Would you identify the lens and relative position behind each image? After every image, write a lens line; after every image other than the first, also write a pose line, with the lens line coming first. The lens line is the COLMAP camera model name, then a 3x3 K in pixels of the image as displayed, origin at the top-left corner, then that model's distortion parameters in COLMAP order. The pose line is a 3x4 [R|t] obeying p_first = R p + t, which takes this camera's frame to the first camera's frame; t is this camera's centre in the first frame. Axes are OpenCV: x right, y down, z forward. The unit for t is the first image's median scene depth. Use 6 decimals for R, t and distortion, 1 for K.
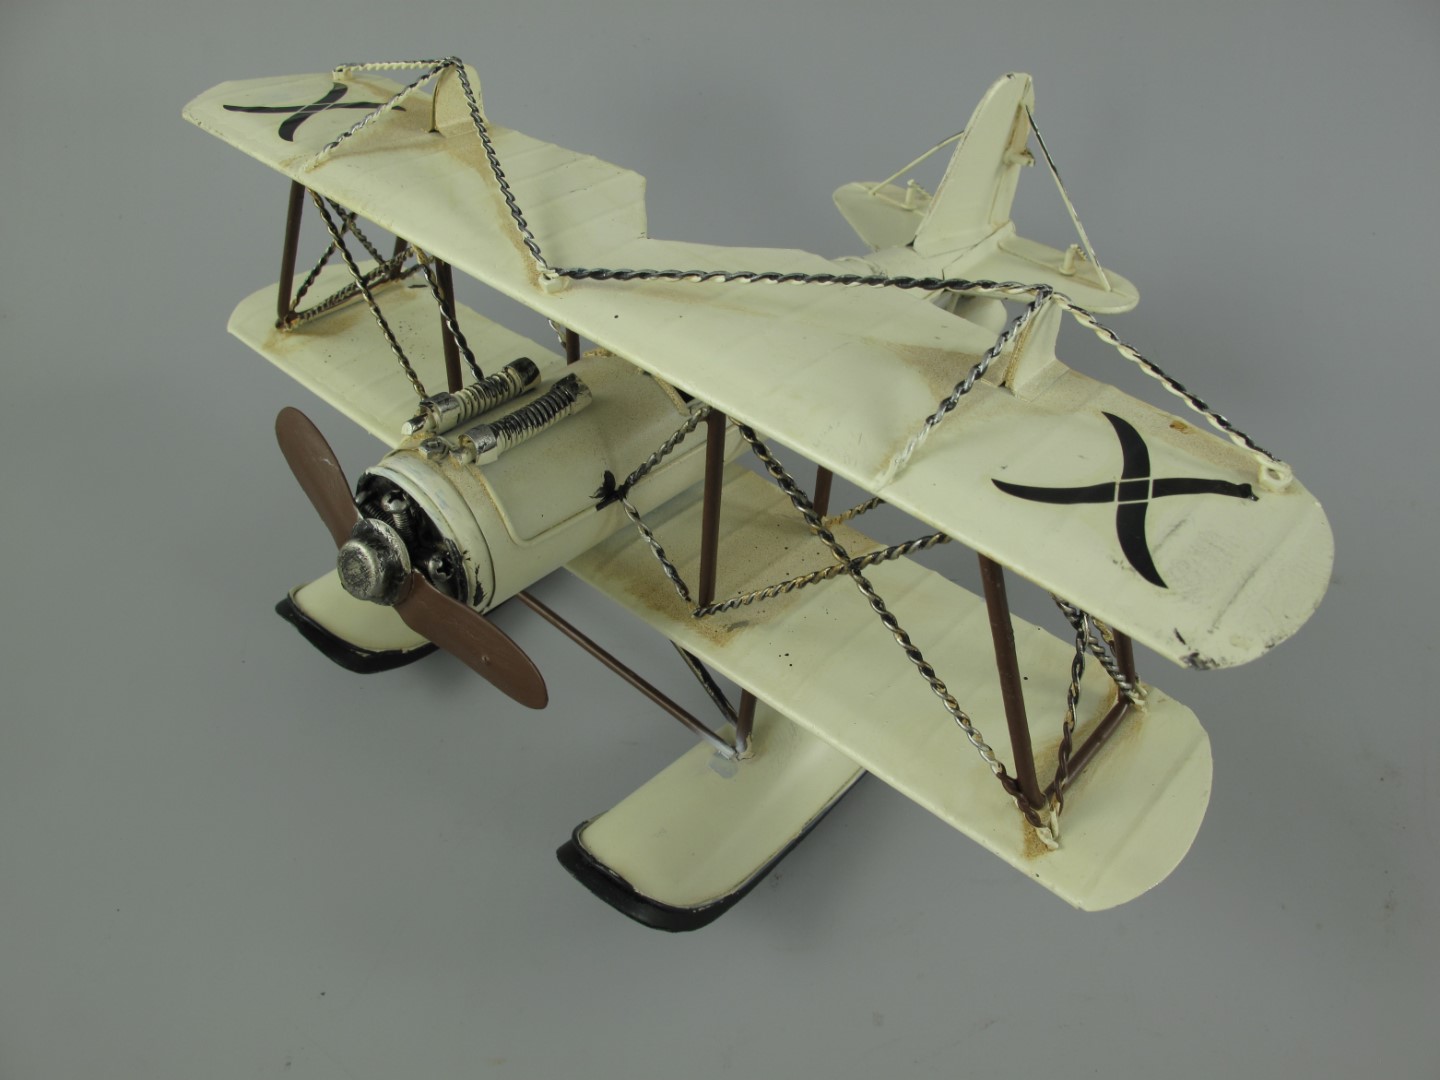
lens RADIAL K [[1192.8, 0, 722.1], [0, 1192.8, 547.2], [0, 0, 1]] dist [-0.158038, 0.125128]
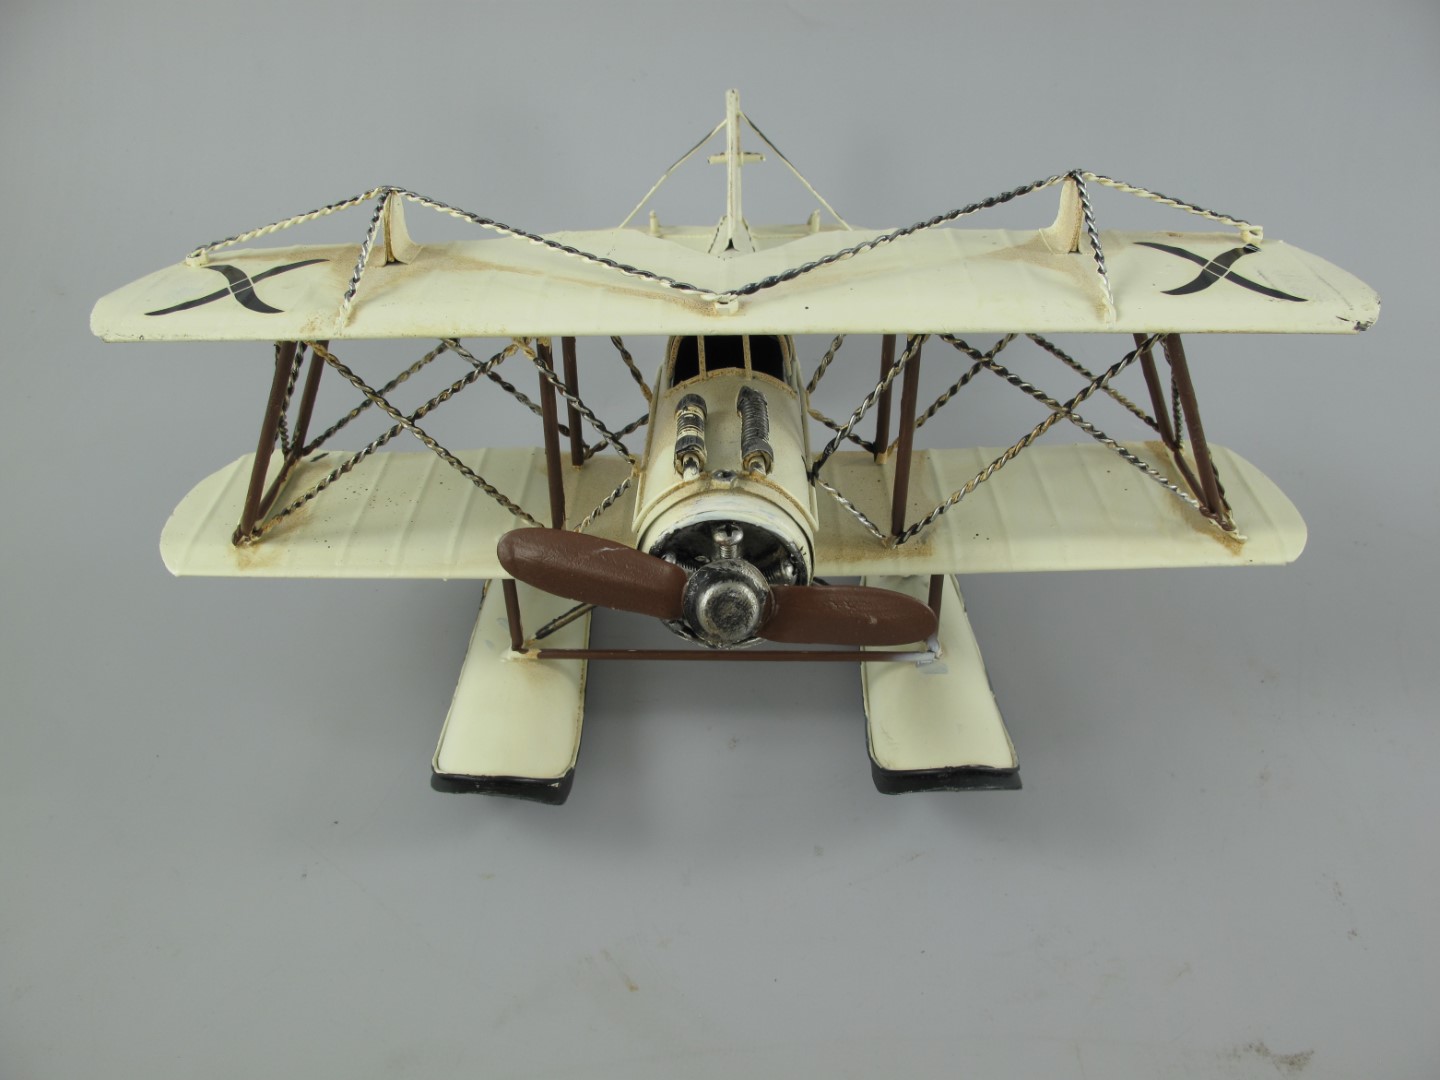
lens RADIAL K [[1192.8, 0, 722.1], [0, 1192.8, 547.2], [0, 0, 1]] dist [-0.158038, 0.125128]
pose [[0.754793, -0.425512, 0.499227, -0.804244], [0.468255, 0.882487, 0.044214, -0.078203], [-0.459375, 0.200392, 0.865343, 0.091814]]
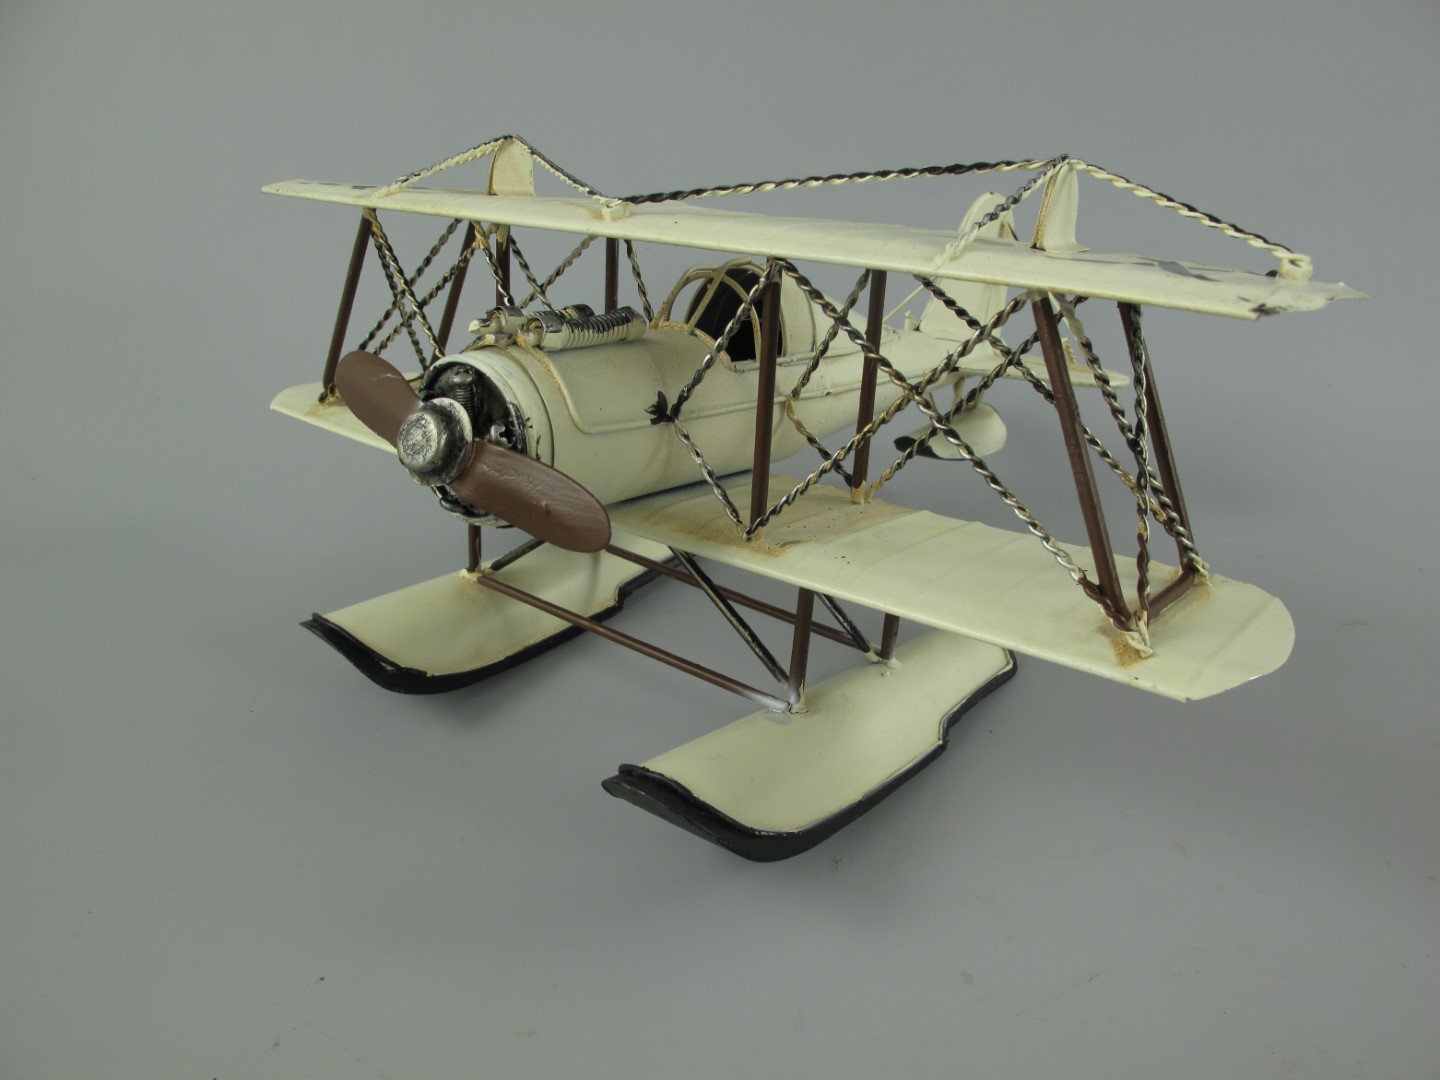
lens RADIAL K [[1192.8, 0, 722.1], [0, 1192.8, 547.2], [0, 0, 1]] dist [-0.158038, 0.125128]
pose [[0.999424, -0.012546, 0.031524, -0.082989], [0.023051, 0.932842, -0.359547, 0.470191], [-0.024896, 0.360067, 0.932594, 0.086243]]
